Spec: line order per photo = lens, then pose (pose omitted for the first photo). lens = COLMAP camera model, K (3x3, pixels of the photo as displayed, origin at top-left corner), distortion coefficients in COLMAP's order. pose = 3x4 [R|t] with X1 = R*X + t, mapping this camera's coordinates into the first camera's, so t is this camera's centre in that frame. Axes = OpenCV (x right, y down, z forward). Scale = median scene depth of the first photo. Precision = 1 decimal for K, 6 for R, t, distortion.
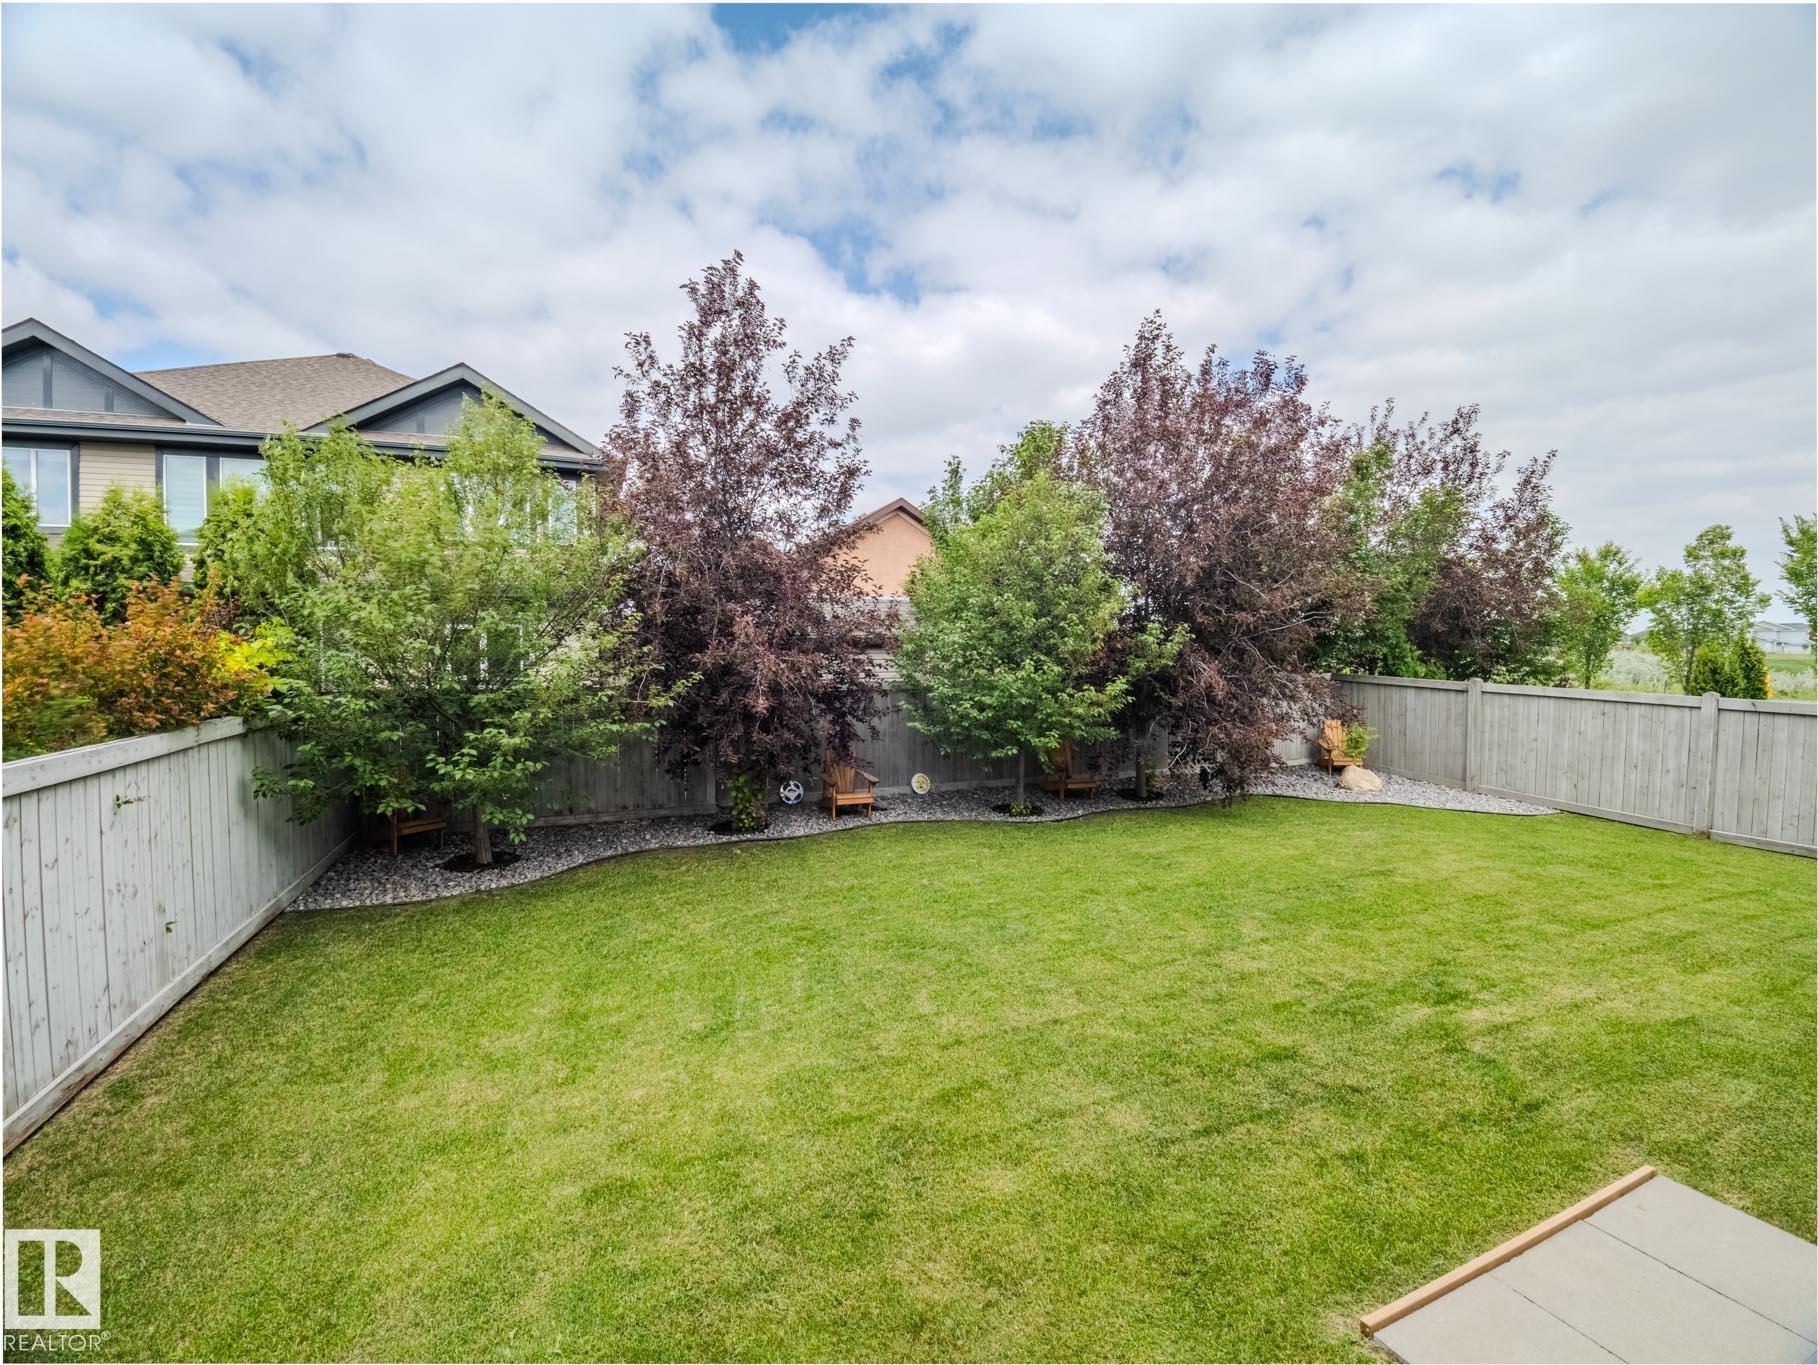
lens RADIAL K [[755.2, 0, 905.6], [0, 755.2, 681.3], [0, 0, 1]] dist [-0.003741, -0.003130]
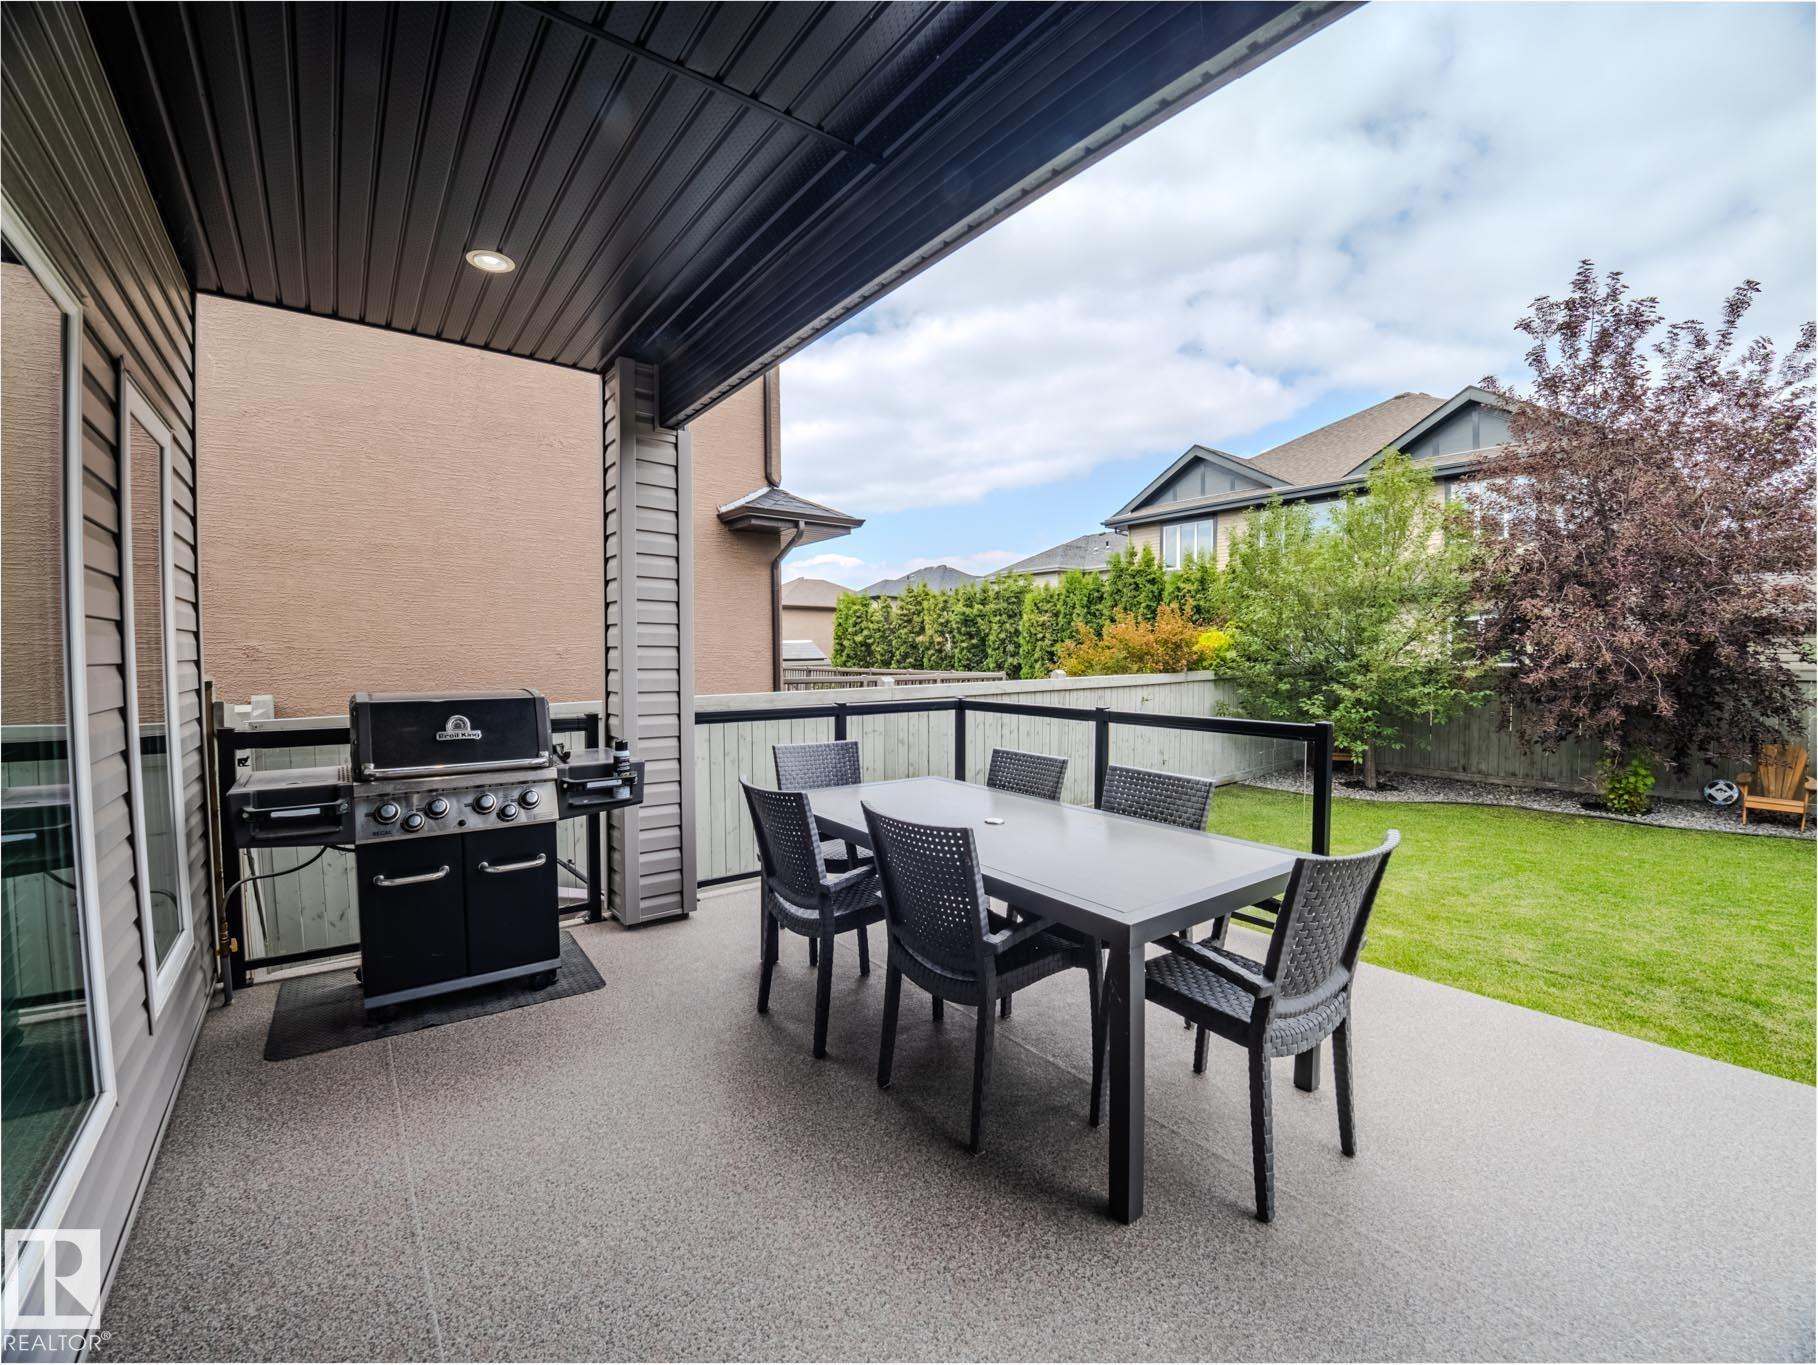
lens RADIAL K [[755.2, 0, 903.1], [0, 755.2, 679.3], [0, 0, 1]] dist [-0.003741, -0.003130]
pose [[0.275399, 0.042496, -0.960390, 0.523223], [-0.028469, 0.998945, 0.036038, 0.015363], [0.960908, 0.017416, 0.276318, -0.210035]]
